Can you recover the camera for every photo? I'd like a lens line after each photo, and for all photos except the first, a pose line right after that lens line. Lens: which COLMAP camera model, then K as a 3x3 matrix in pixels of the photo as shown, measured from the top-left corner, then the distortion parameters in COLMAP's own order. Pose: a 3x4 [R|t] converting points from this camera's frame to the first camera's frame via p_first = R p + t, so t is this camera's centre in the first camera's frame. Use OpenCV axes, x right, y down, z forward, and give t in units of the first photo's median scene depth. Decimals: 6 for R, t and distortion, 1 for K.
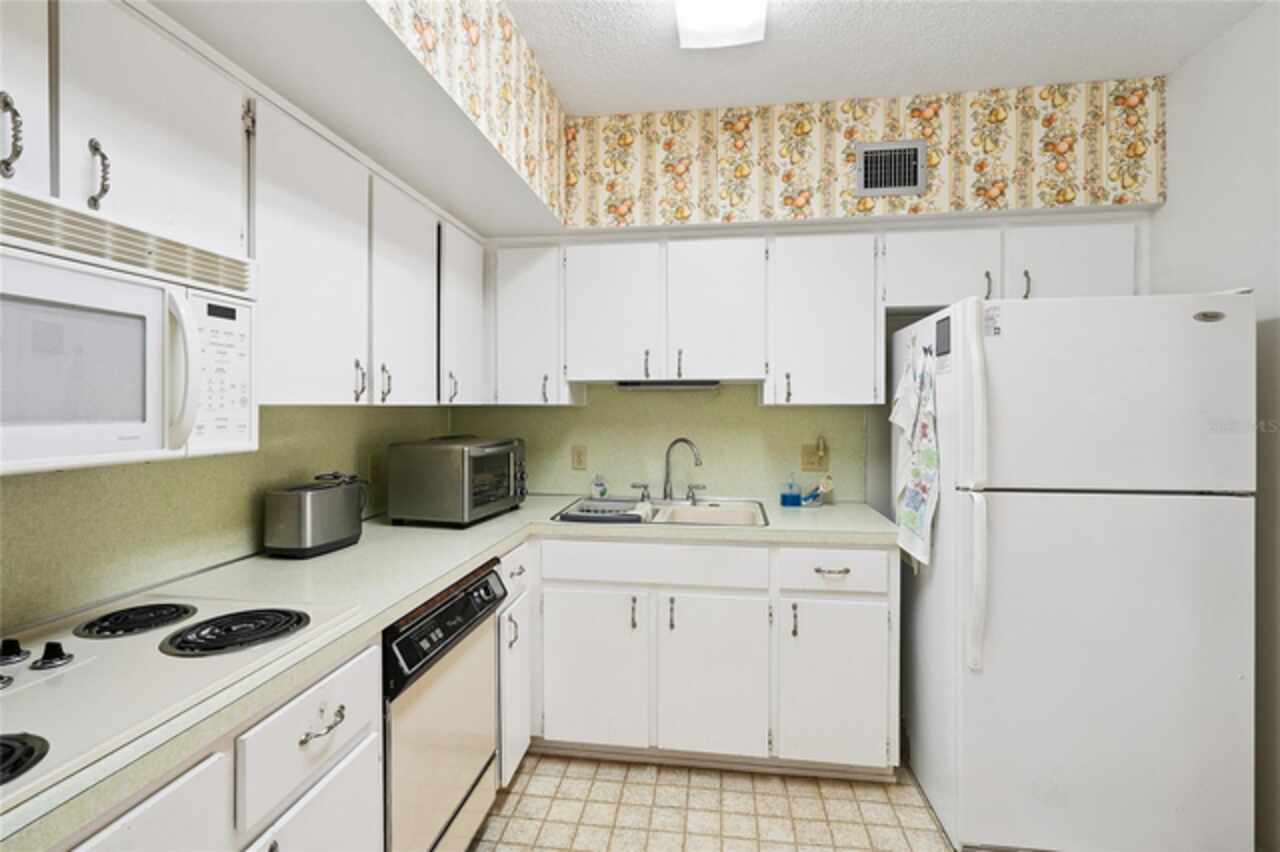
lens RADIAL K [[585.5, 0, 638.3], [0, 585.5, 420.5], [0, 0, 1]] dist [-0.000362, 0.000166]
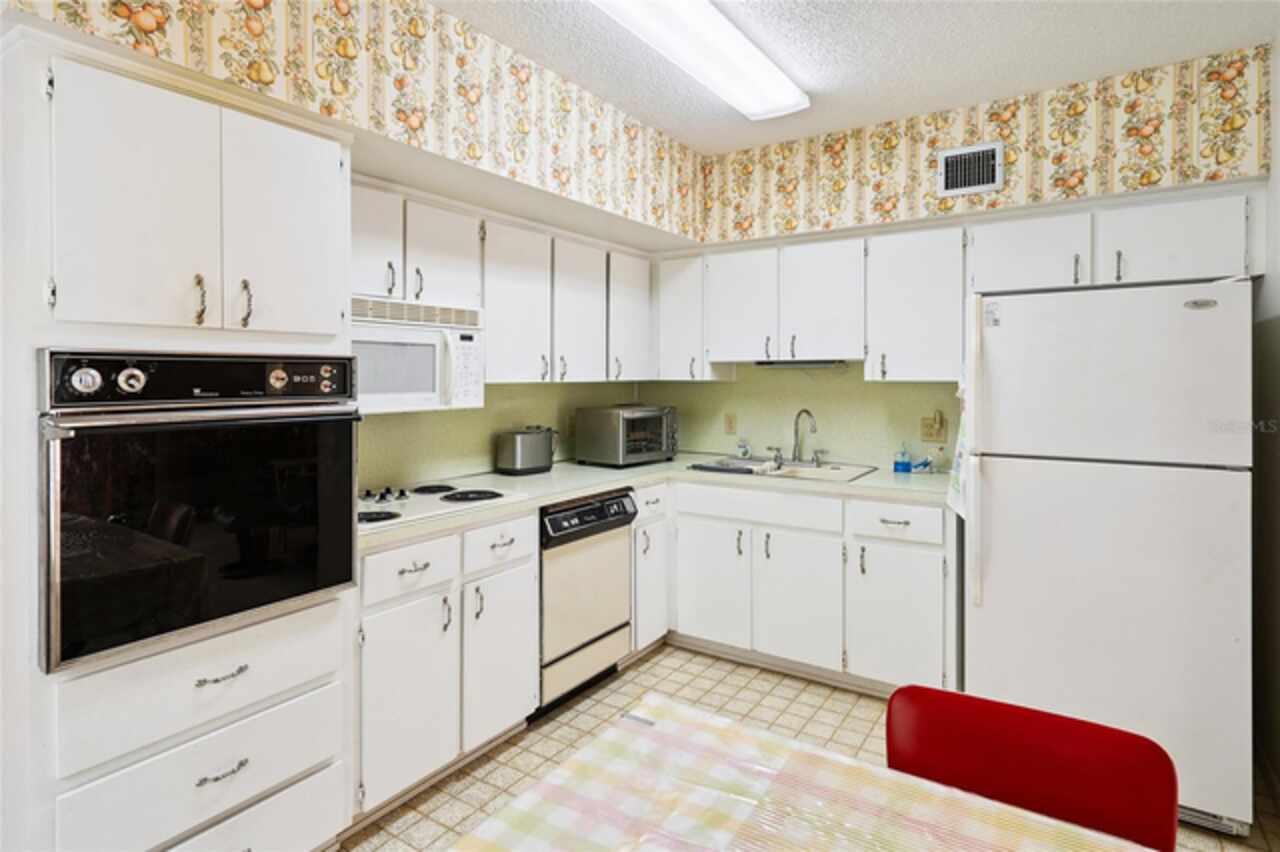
lens RADIAL K [[670.1, 0, 642.1], [0, 670.1, 390.5], [0, 0, 1]] dist [0.004679, 0.000230]
pose [[0.905012, 0.008365, -0.425304, 0.422496], [-0.008888, 0.999960, 0.000755, -0.006190], [0.425293, 0.003097, 0.905050, -0.428858]]
